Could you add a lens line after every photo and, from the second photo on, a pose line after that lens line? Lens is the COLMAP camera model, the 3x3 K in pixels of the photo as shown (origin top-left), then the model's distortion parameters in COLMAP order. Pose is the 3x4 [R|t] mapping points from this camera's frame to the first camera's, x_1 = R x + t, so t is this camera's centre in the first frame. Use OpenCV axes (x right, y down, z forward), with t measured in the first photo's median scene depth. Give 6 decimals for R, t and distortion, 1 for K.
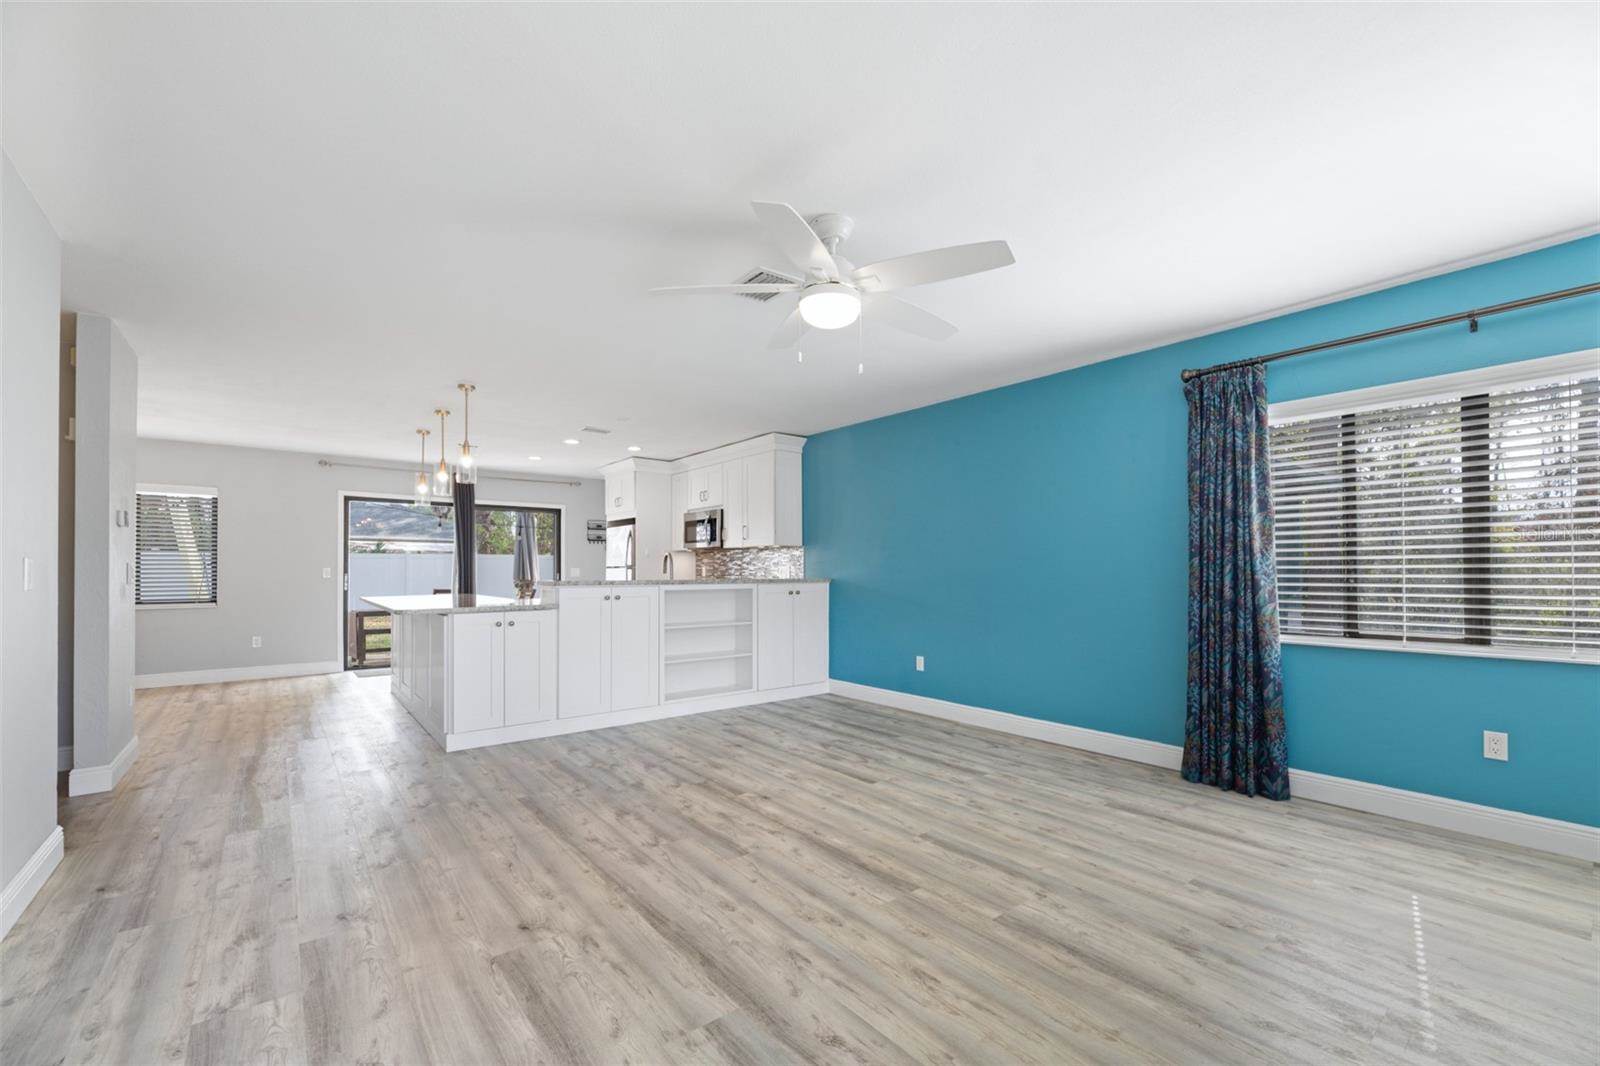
lens RADIAL K [[649.3, 0, 801.2], [0, 649.3, 560.9], [0, 0, 1]] dist [-0.001104, -0.000122]
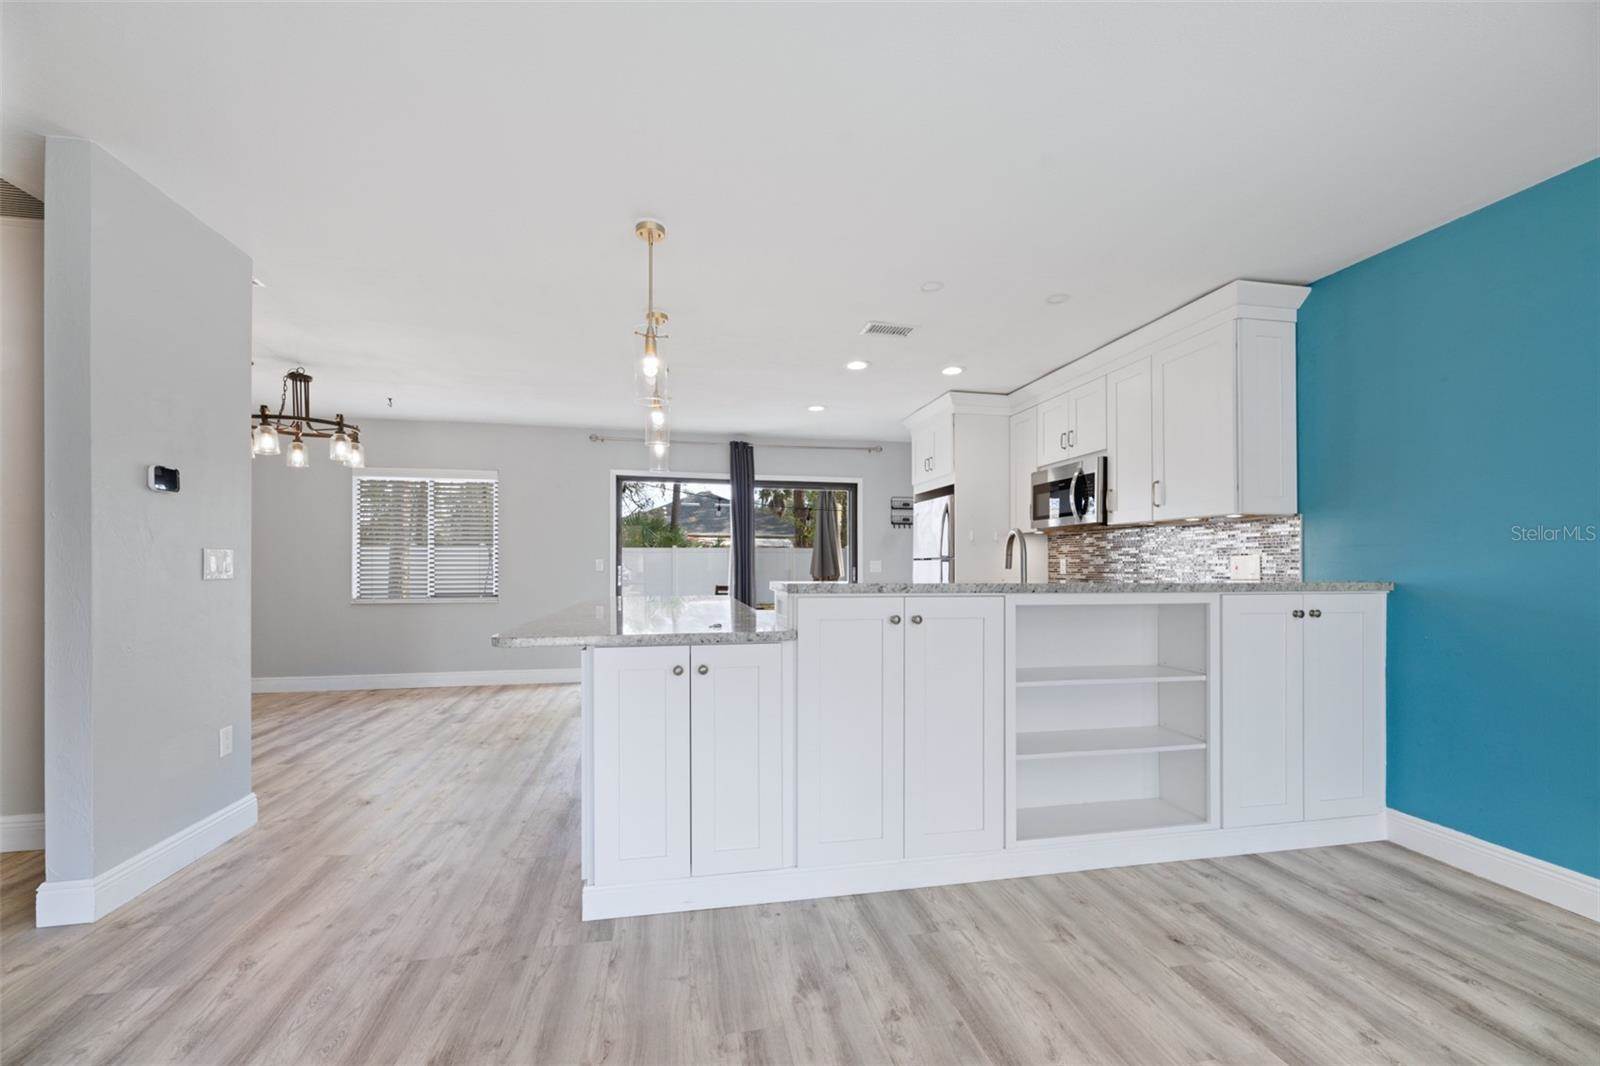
lens RADIAL K [[649.3, 0, 801.2], [0, 649.3, 560.9], [0, 0, 1]] dist [-0.001104, -0.000122]
pose [[0.886643, 0.001772, -0.462451, -0.109647], [0.002248, 0.999964, 0.008141, 0.007532], [0.462449, -0.008257, 0.886607, 0.427799]]
